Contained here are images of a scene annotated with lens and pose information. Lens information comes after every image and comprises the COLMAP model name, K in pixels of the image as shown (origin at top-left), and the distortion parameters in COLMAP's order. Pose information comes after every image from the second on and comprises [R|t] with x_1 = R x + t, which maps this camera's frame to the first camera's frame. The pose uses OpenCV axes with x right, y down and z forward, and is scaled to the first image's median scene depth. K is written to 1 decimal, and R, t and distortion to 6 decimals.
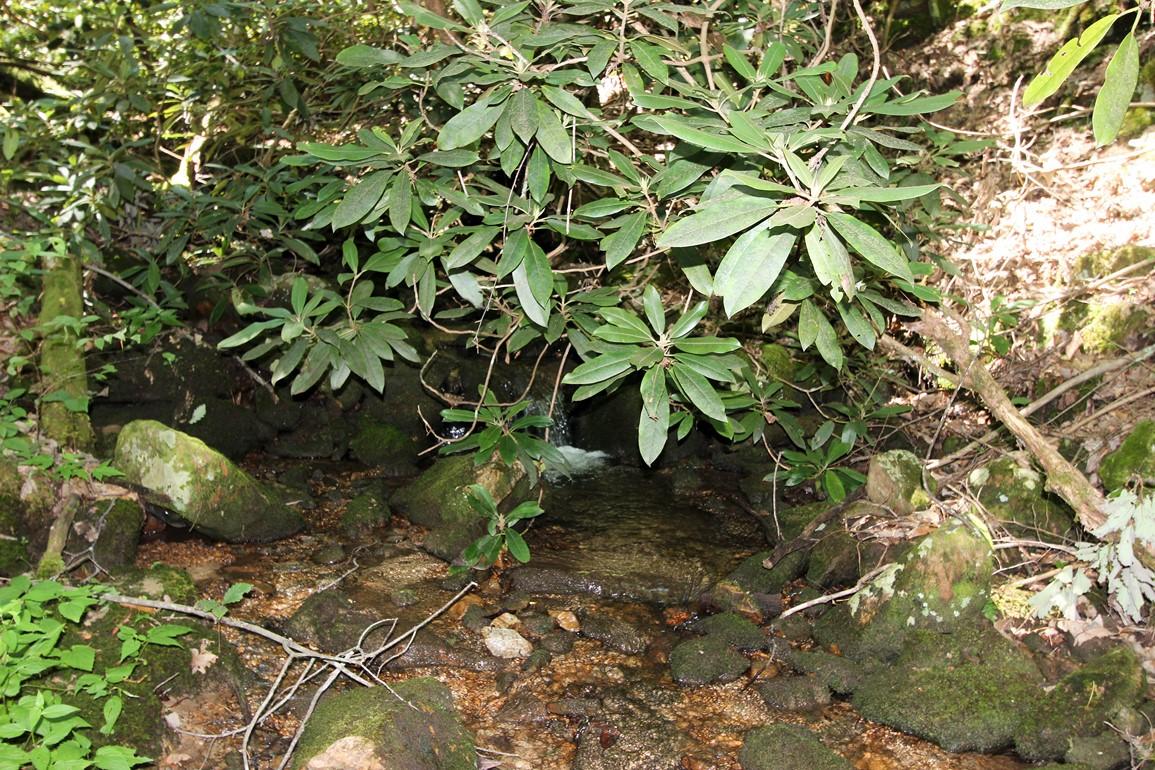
lens RADIAL K [[1134.7, 0, 577.5], [0, 1134.7, 385.0], [0, 0, 1]] dist [-0.001219, 0.035149]
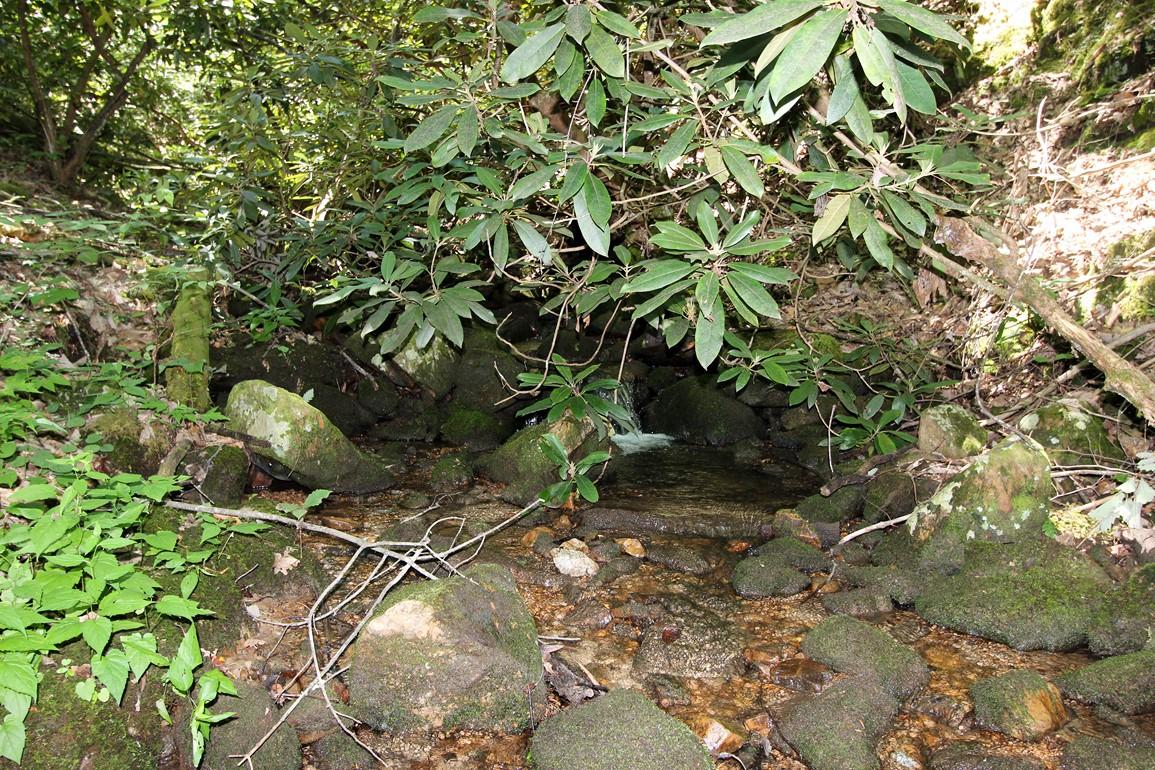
lens RADIAL K [[960.6, 0, 577.5], [0, 960.6, 385.0], [0, 0, 1]] dist [-0.004551, 0.018548]
pose [[0.996665, -0.017768, -0.079646, 0.012223], [0.011550, 0.996898, -0.077852, 0.114960], [0.080782, 0.076672, 0.993778, 0.091674]]
